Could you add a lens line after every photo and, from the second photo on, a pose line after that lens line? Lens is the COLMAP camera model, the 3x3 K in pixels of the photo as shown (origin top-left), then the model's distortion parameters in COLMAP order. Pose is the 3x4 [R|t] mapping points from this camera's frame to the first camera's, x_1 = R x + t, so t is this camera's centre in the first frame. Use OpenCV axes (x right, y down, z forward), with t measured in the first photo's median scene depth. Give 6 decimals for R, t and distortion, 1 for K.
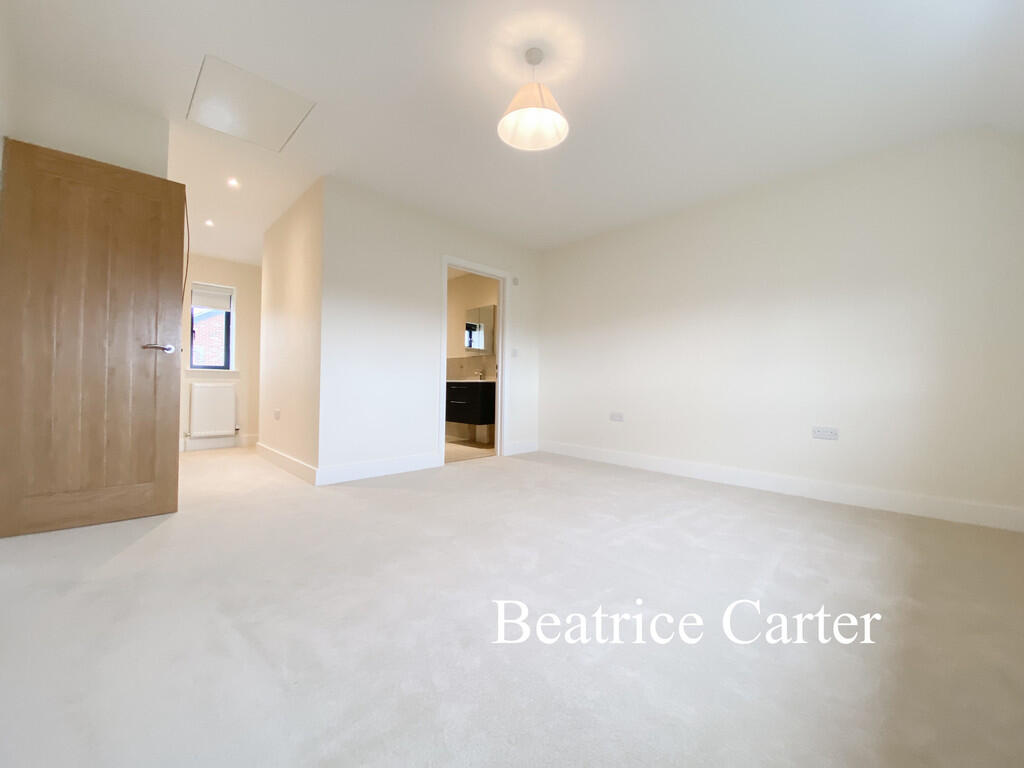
lens RADIAL K [[420.0, 0, 511.9], [0, 420.0, 381.2], [0, 0, 1]] dist [0.004984, 0.000077]
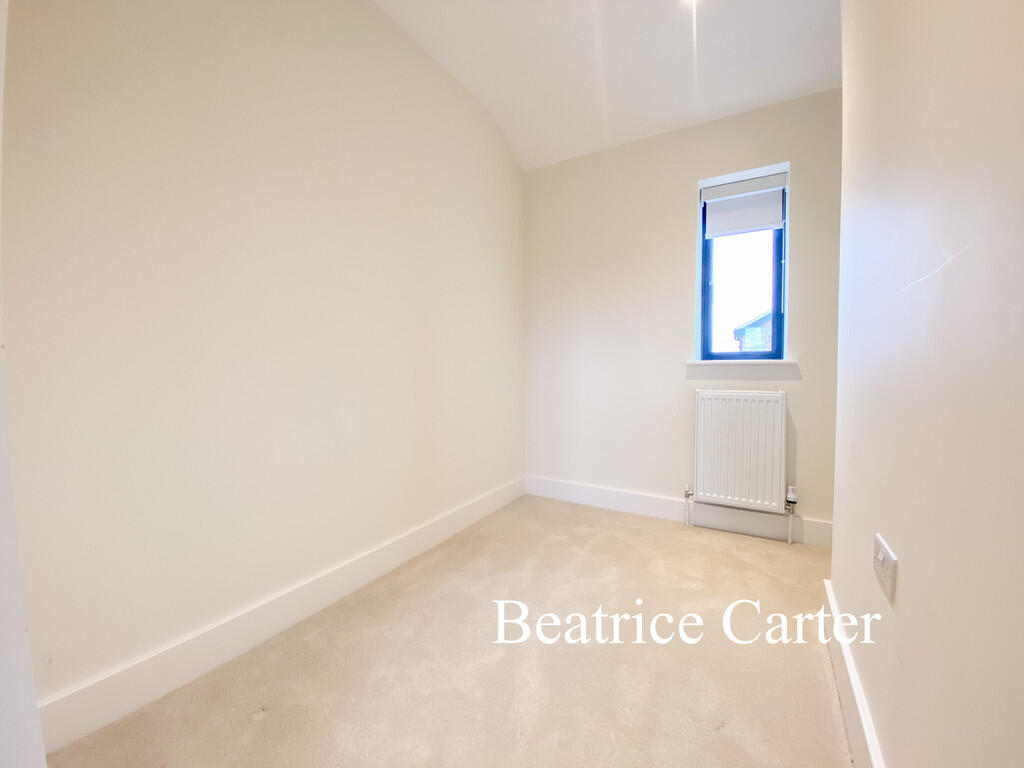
lens RADIAL K [[420.0, 0, 508.3], [0, 420.0, 366.9], [0, 0, 1]] dist [0.004984, 0.000077]
pose [[0.246728, 0.000322, -0.969085, -0.313900], [-0.004226, 0.999991, -0.000744, -0.018488], [0.969076, 0.004279, 0.246727, 0.620653]]
